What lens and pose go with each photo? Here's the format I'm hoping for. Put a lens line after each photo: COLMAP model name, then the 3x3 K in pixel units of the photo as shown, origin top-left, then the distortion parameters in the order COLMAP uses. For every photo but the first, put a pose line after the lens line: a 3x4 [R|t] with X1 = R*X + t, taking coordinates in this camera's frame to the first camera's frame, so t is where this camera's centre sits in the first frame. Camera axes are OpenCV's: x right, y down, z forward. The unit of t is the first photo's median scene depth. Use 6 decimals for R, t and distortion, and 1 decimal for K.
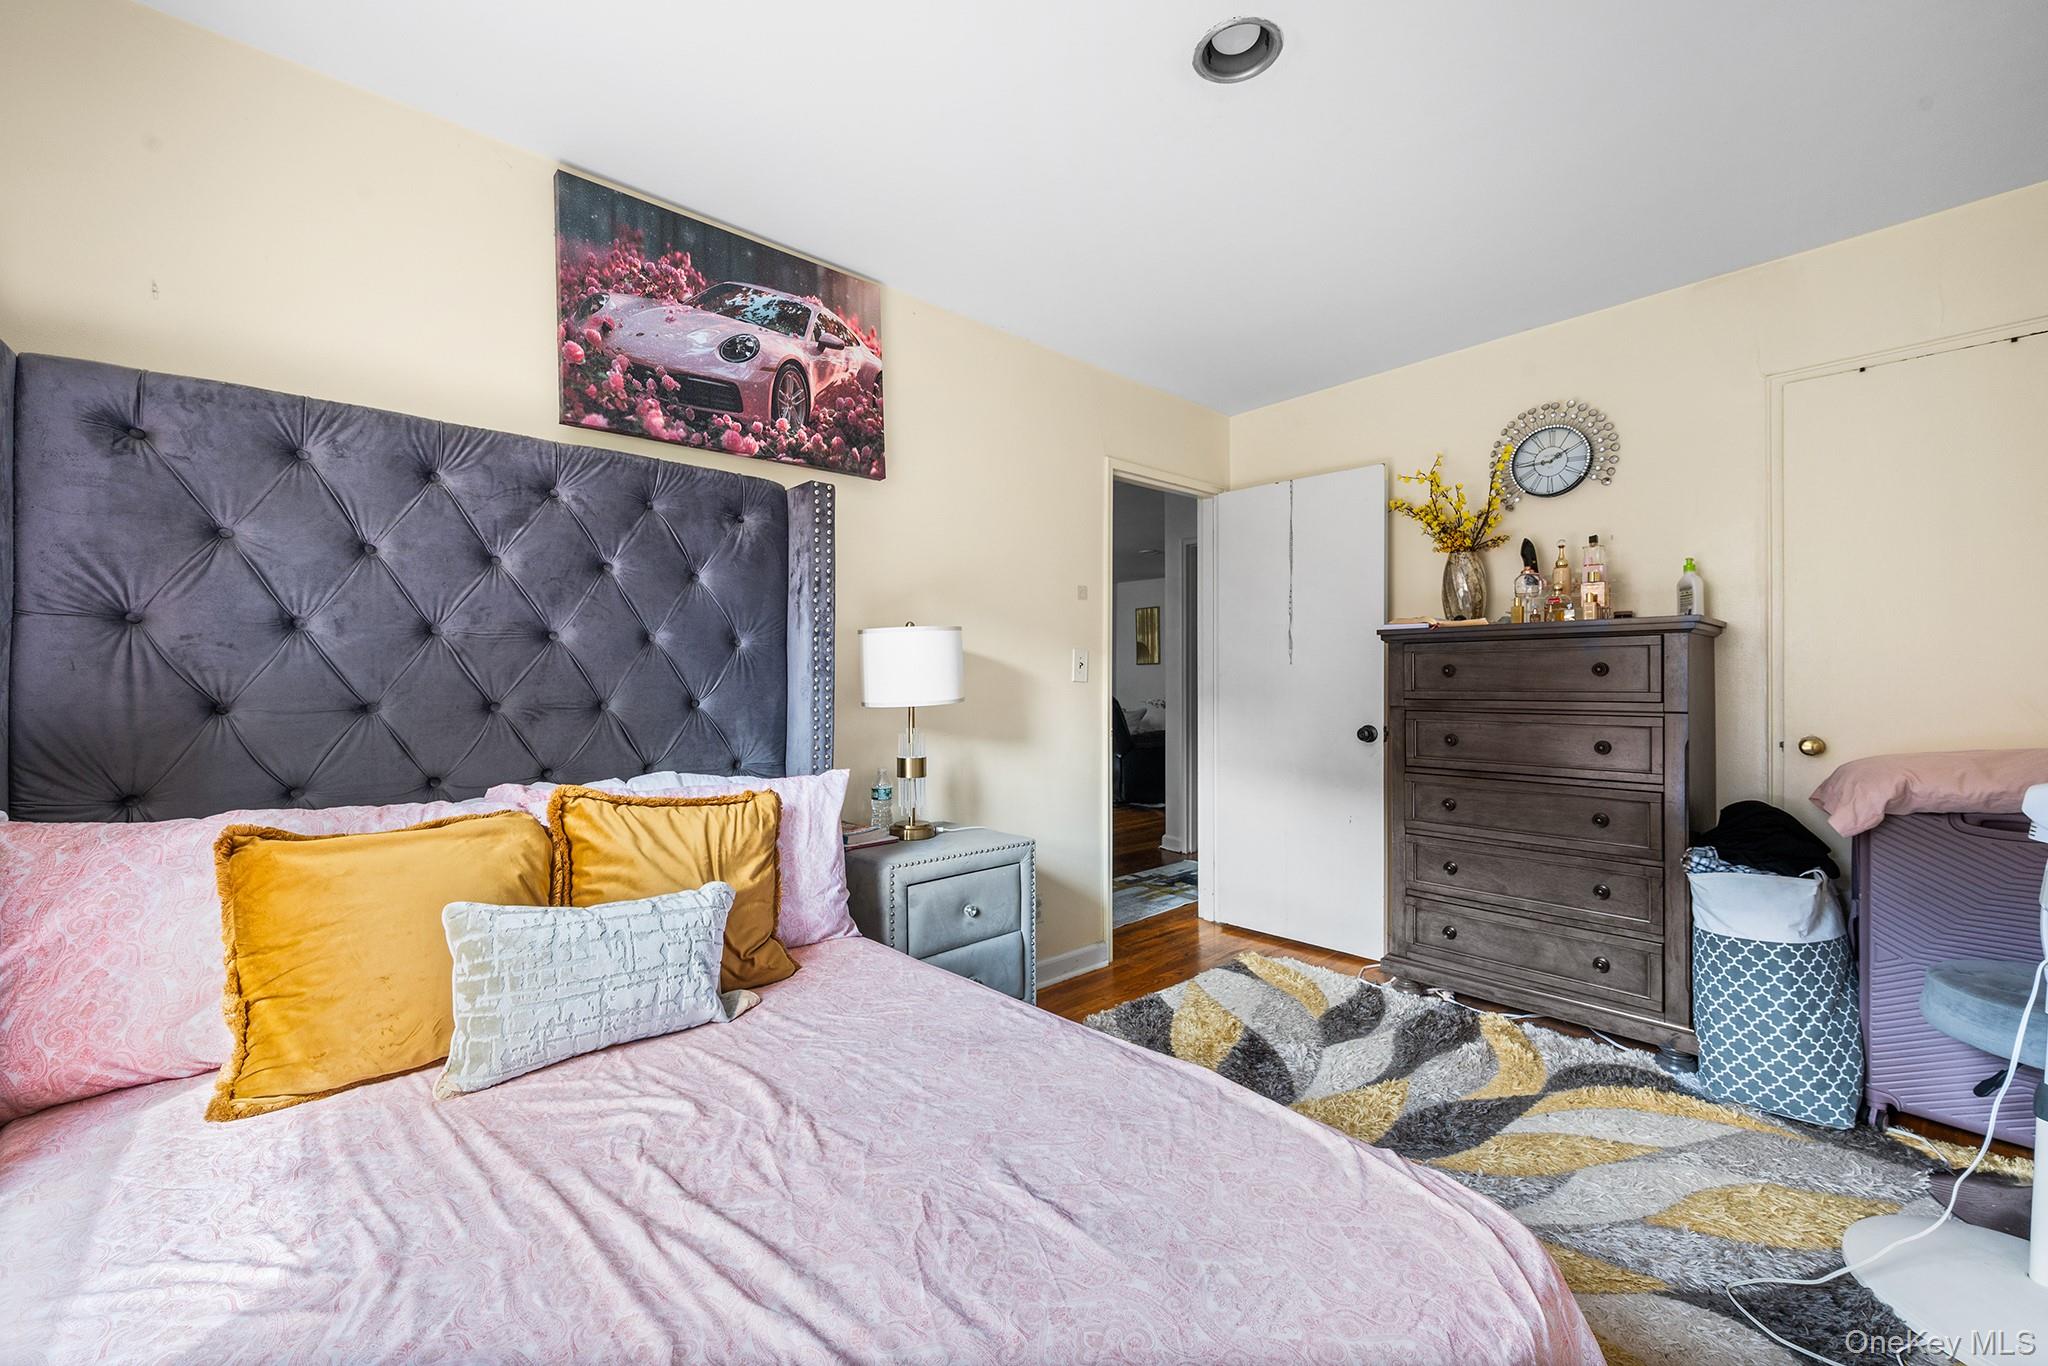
lens RADIAL K [[816.3, 0, 1023.4], [0, 816.3, 677.6], [0, 0, 1]] dist [-0.002500, -0.001088]
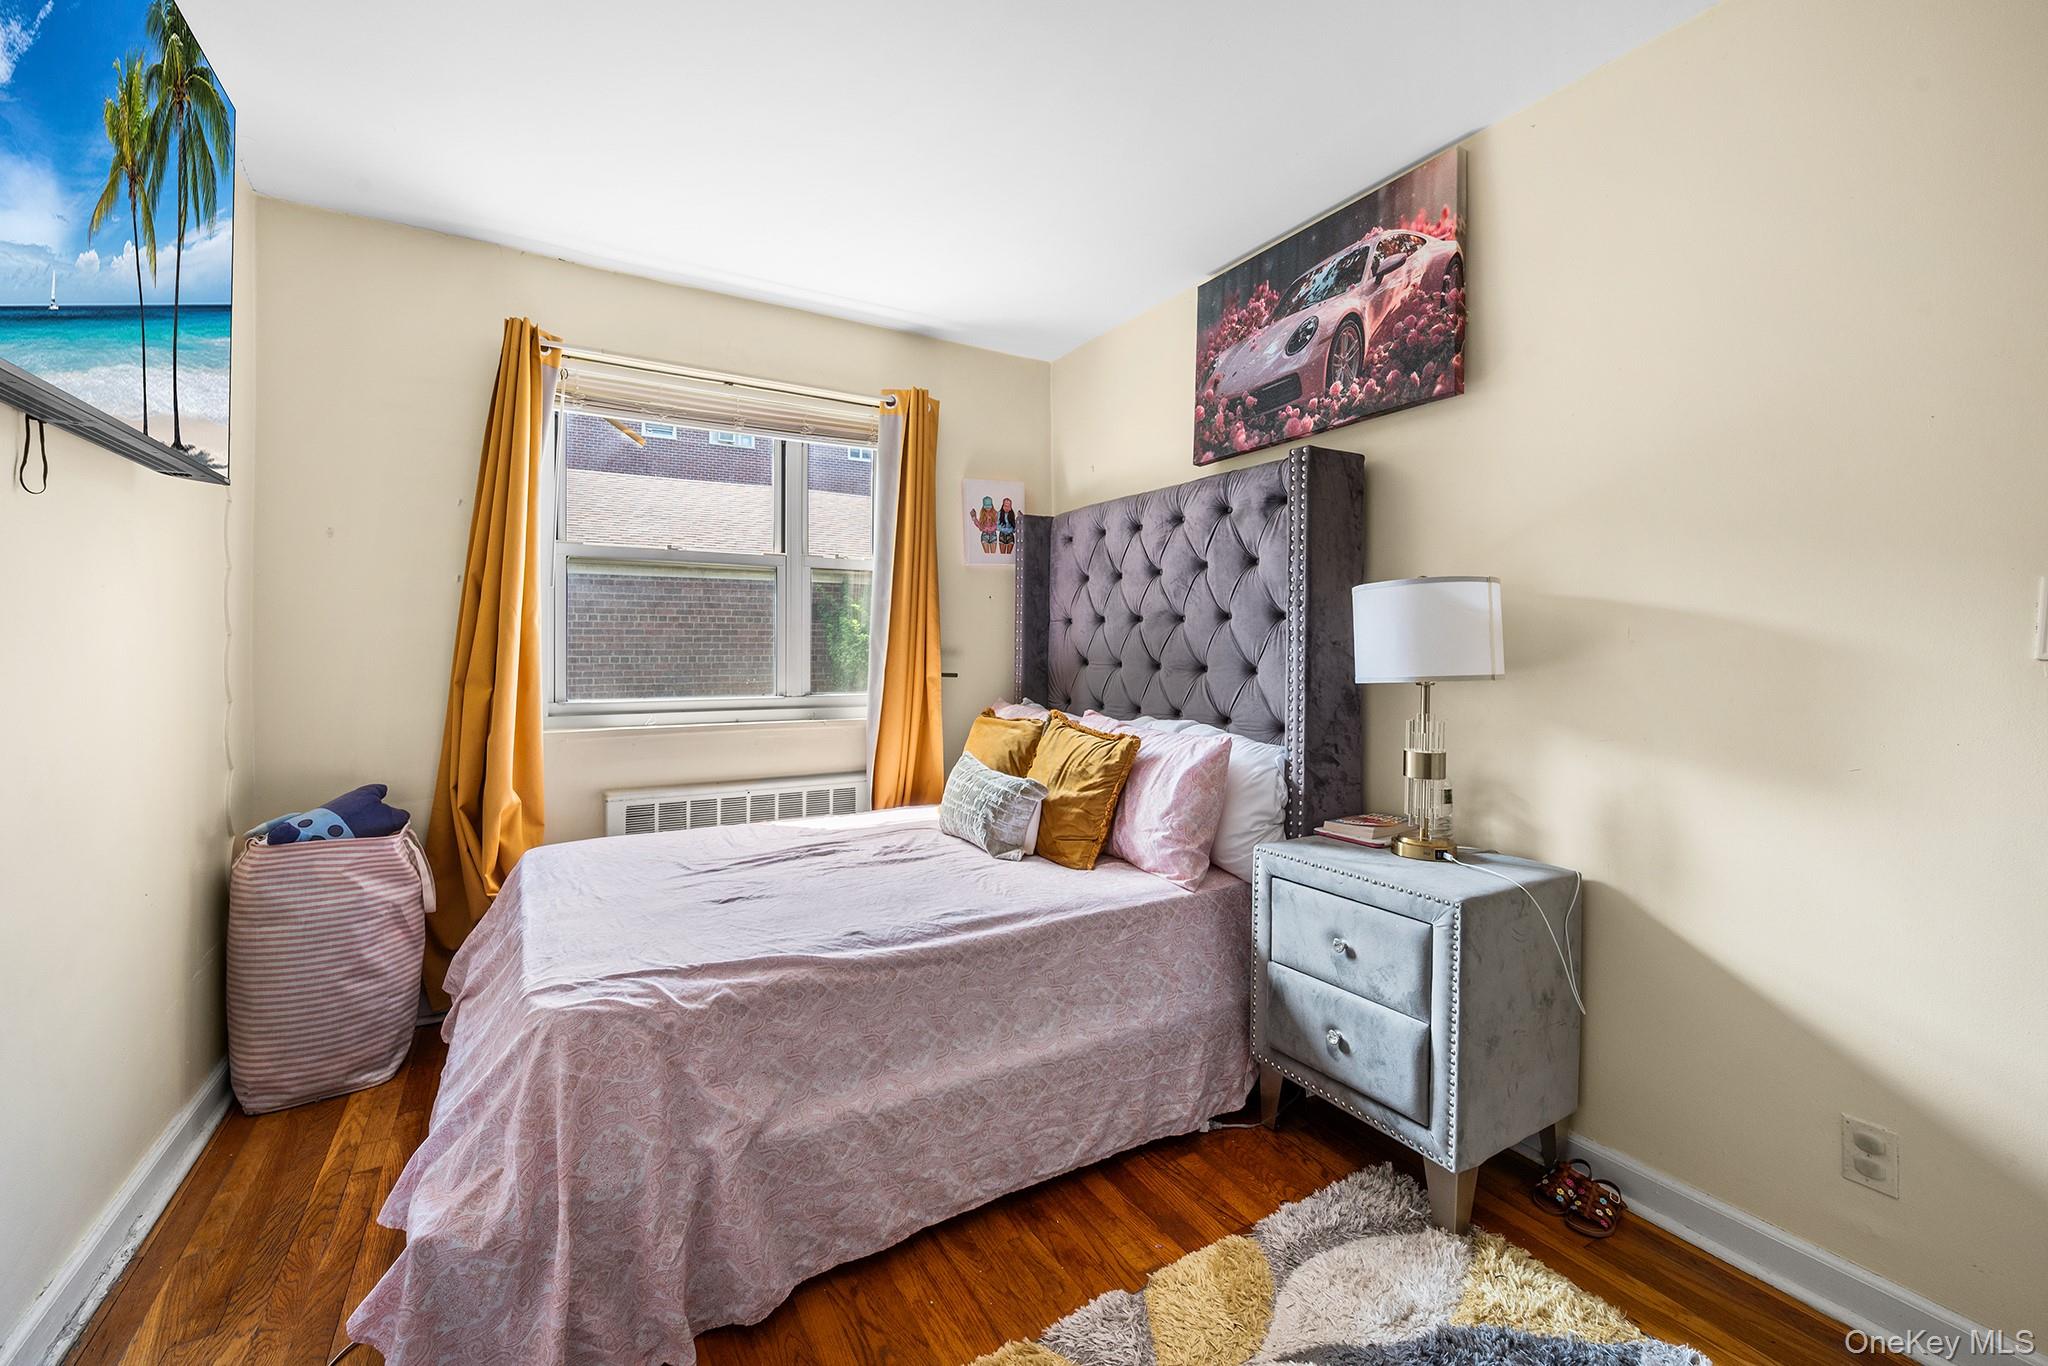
lens RADIAL K [[816.3, 0, 1022.6], [0, 816.3, 663.0], [0, 0, 1]] dist [-0.002500, -0.001088]
pose [[-0.193071, 0.007343, -0.981157, 0.751095], [-0.020268, 0.999729, 0.011470, 0.013400], [0.980975, 0.022101, -0.192870, 0.848868]]
